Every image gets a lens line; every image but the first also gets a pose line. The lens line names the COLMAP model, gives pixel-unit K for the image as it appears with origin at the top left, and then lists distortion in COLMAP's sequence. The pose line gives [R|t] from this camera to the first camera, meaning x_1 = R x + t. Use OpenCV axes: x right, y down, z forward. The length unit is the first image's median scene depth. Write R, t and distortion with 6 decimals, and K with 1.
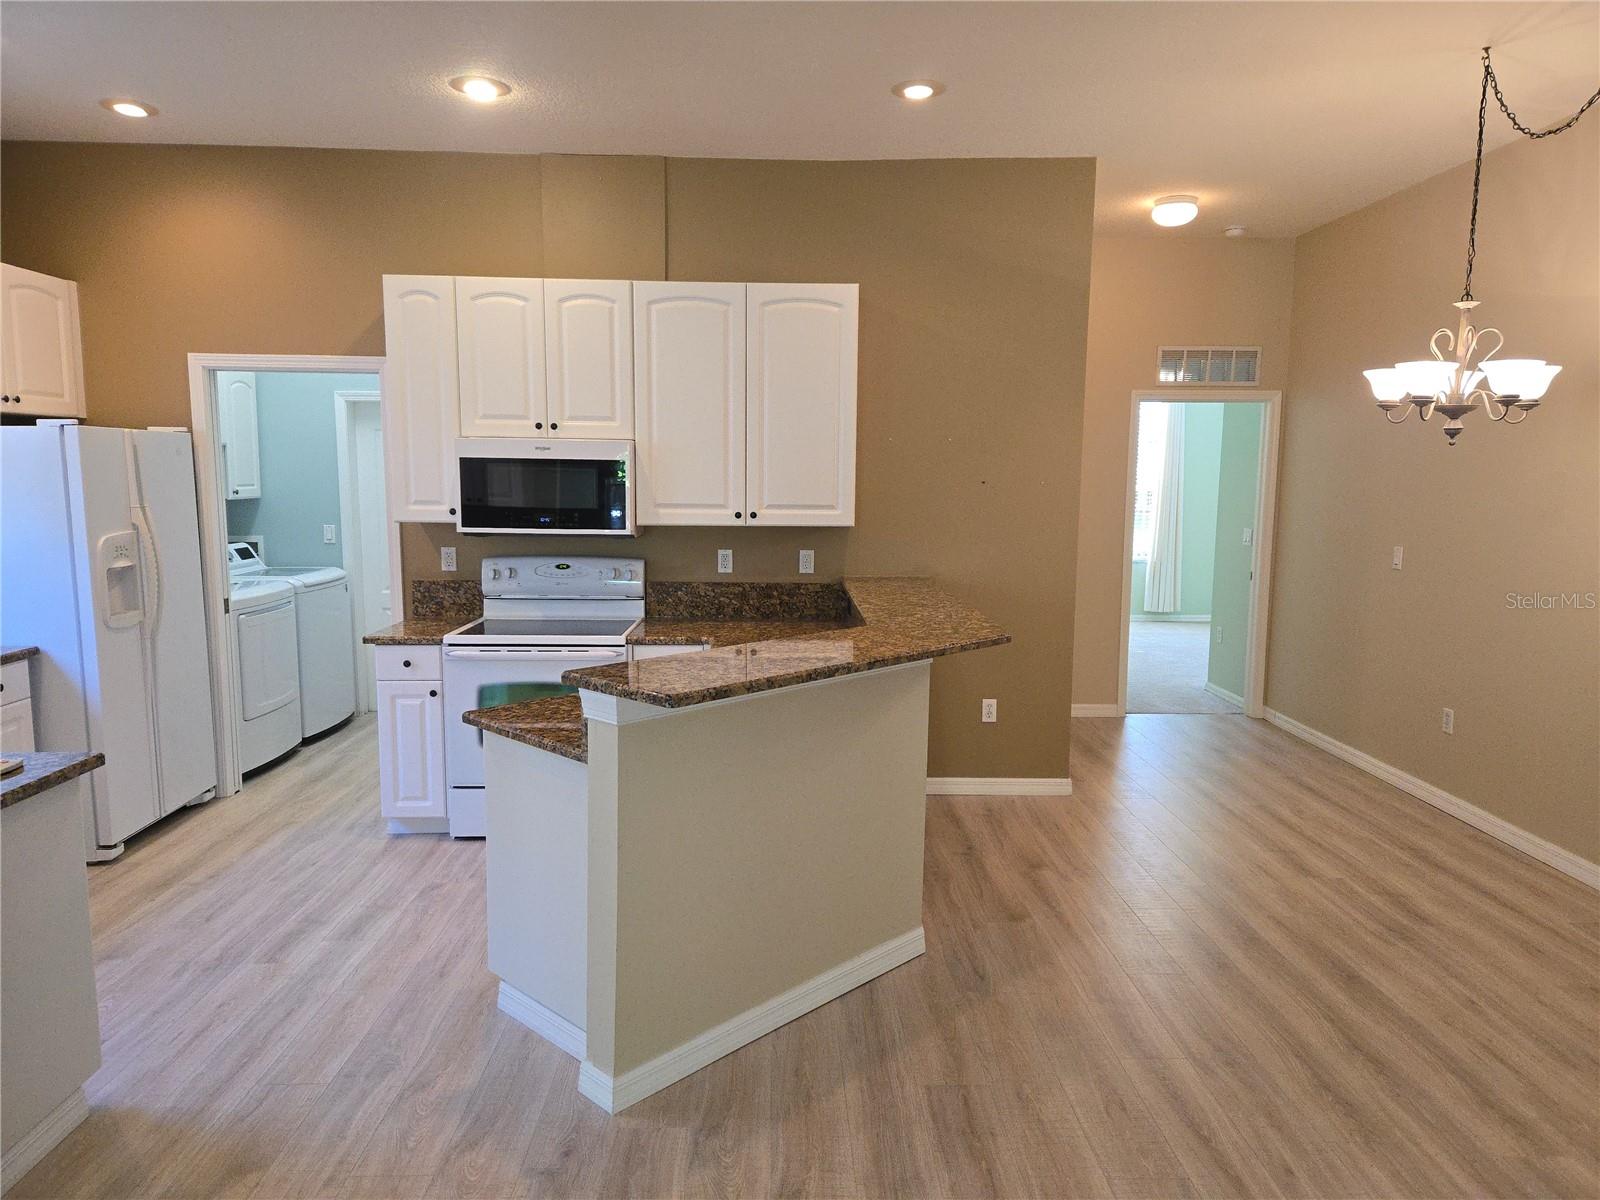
lens RADIAL K [[1061.9, 0, 801.0], [0, 1061.9, 607.6], [0, 0, 1]] dist [0.076169, -0.059996]
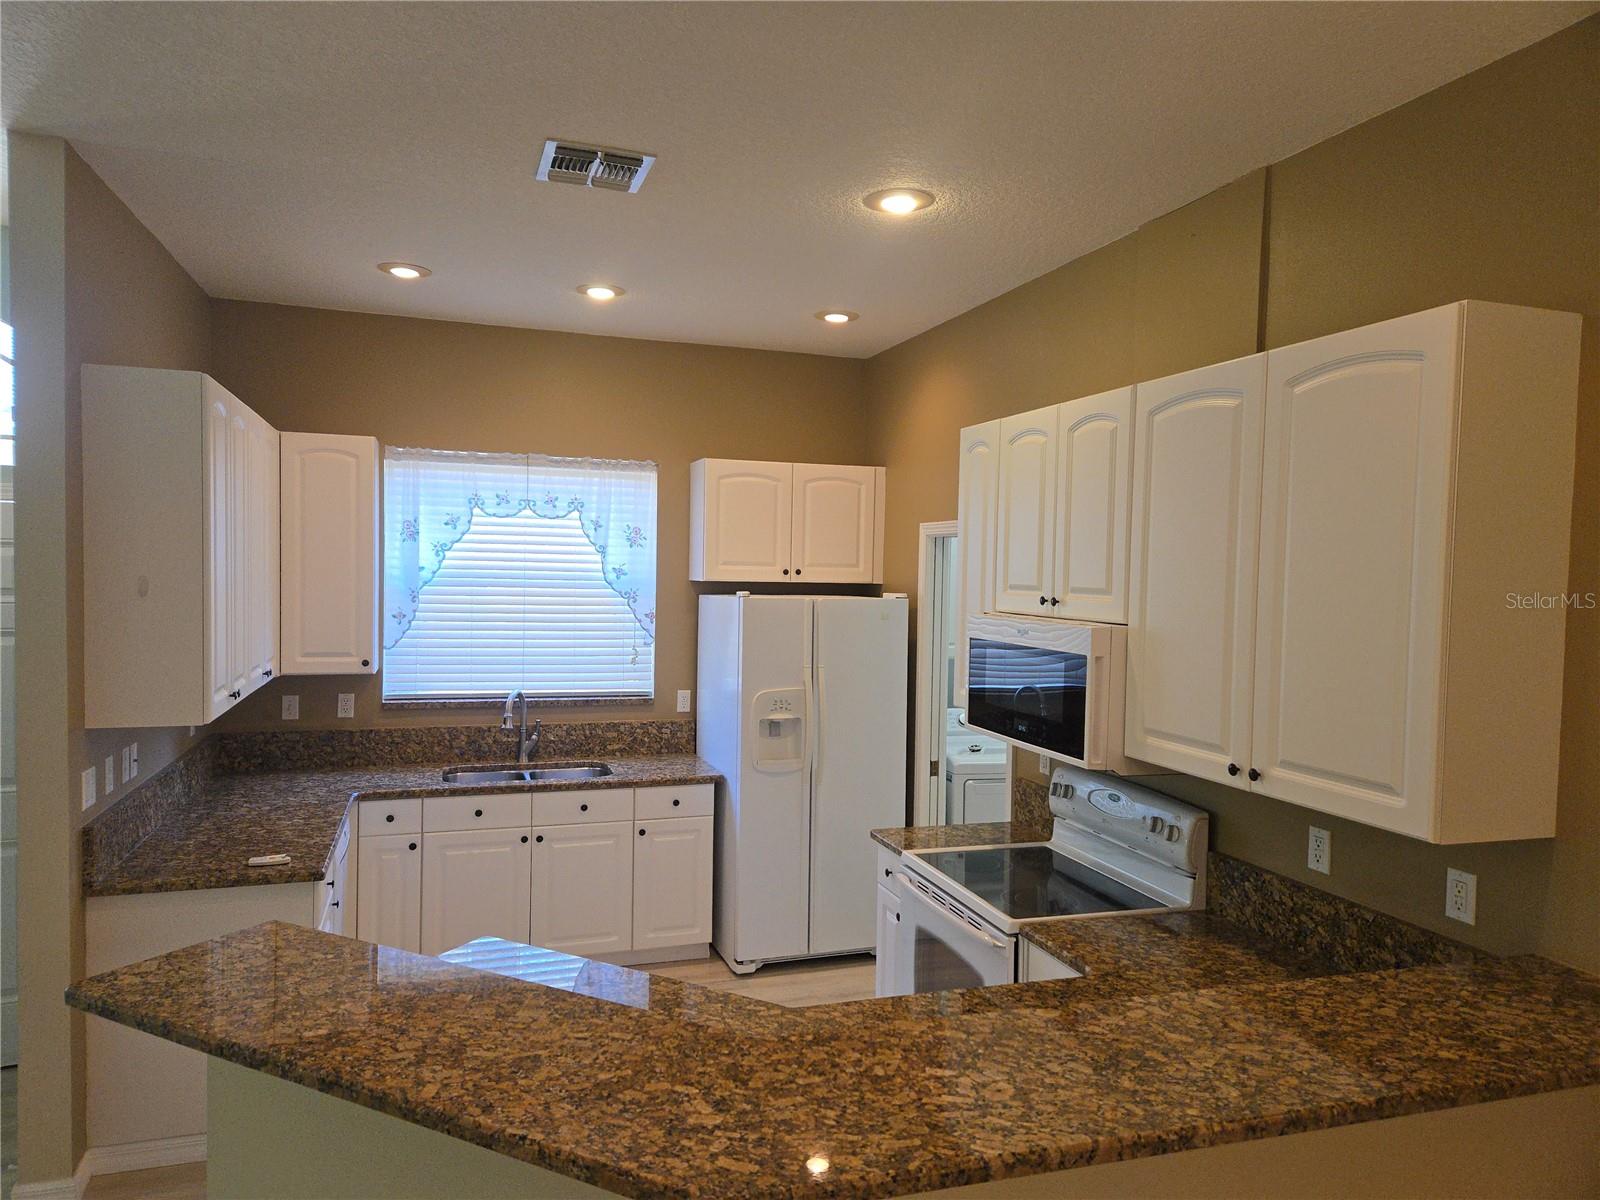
lens RADIAL K [[1061.9, 0, 801.0], [0, 1061.9, 607.6], [0, 0, 1]] dist [0.076169, -0.059996]
pose [[0.288880, 0.032900, -0.956800, 0.403972], [-0.138755, 0.990296, -0.007842, -0.135339], [0.947257, 0.135026, 0.290641, 0.628140]]
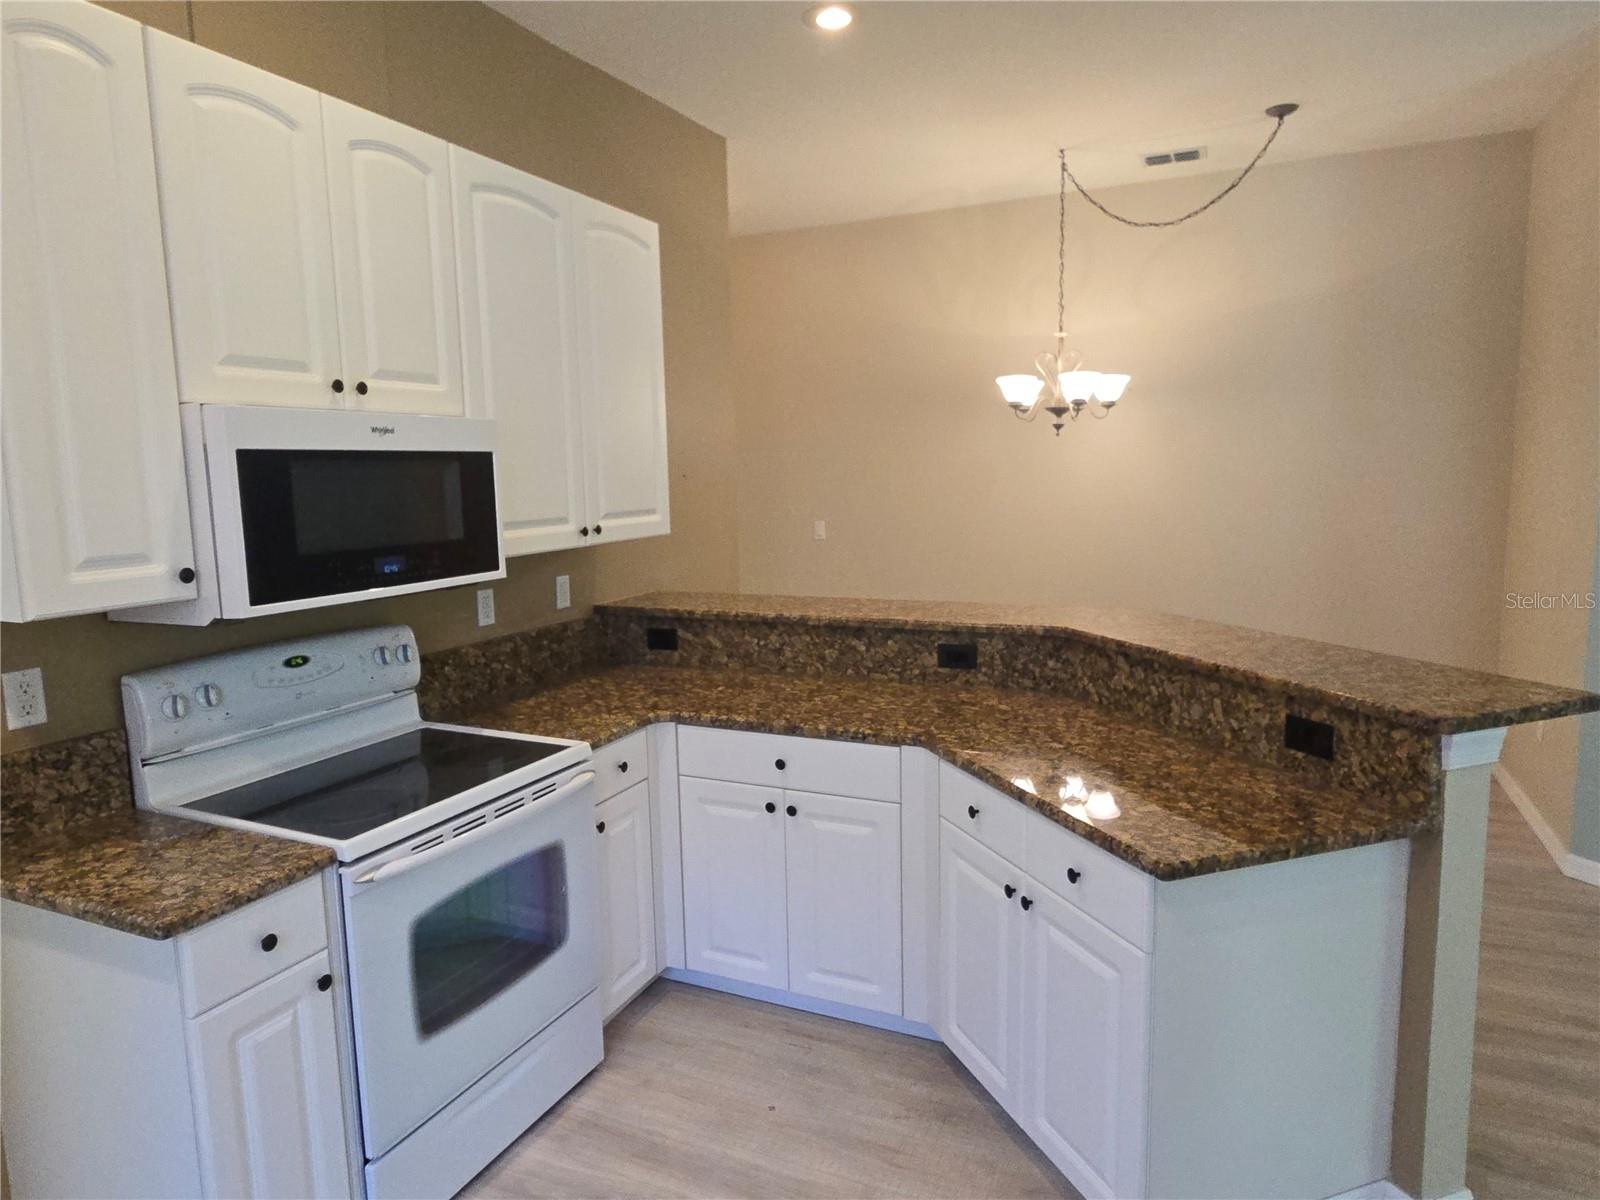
lens RADIAL K [[1003.9, 0, 795.3], [0, 1003.9, 596.7], [0, 0, 1]] dist [0.002325, 0.002459]
pose [[0.443901, -0.135171, 0.885822, -0.578577], [0.139779, 0.986901, 0.080549, -0.079783], [-0.885107, 0.088063, 0.456980, 0.599471]]
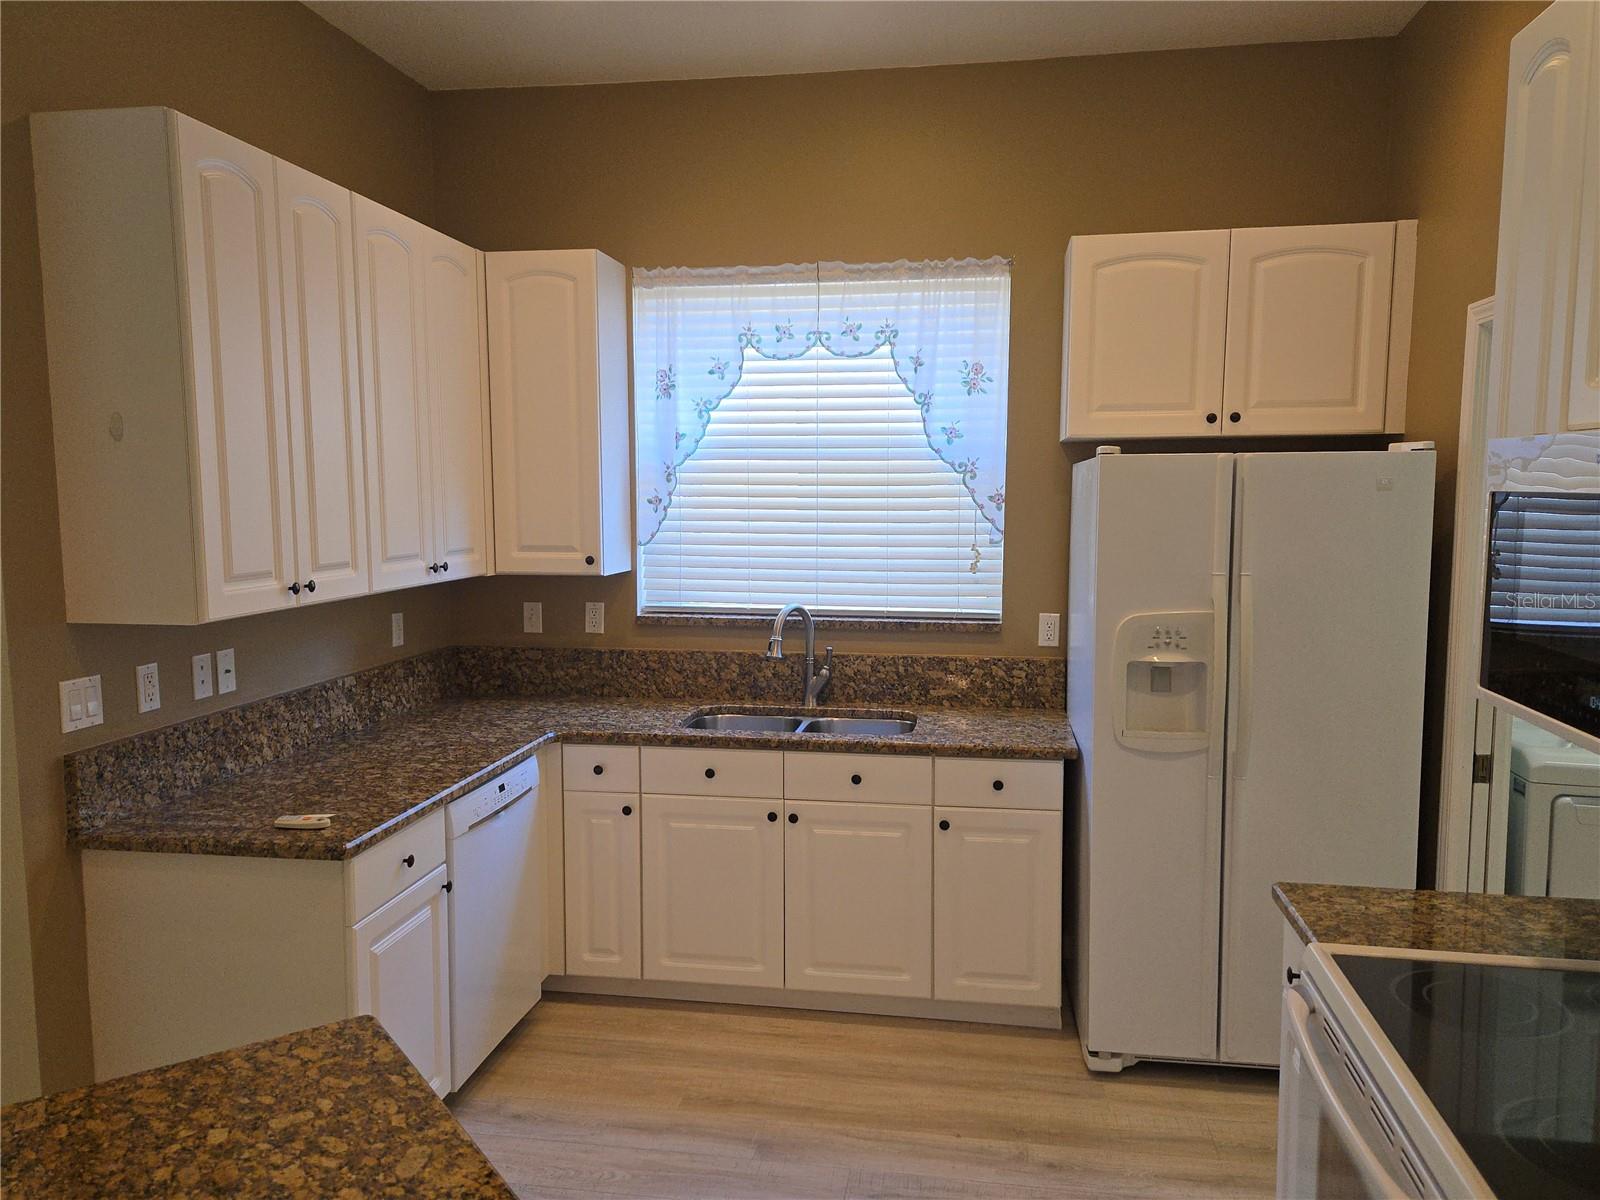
lens RADIAL K [[1189.0, 0, 801.8], [0, 1189.0, 614.4], [0, 0, 1]] dist [0.096890, -0.098819]
pose [[-0.189824, 0.098475, -0.976867, 0.121600], [-0.122854, 0.984755, 0.123143, -0.119452], [0.974102, 0.143388, -0.174832, 0.834341]]
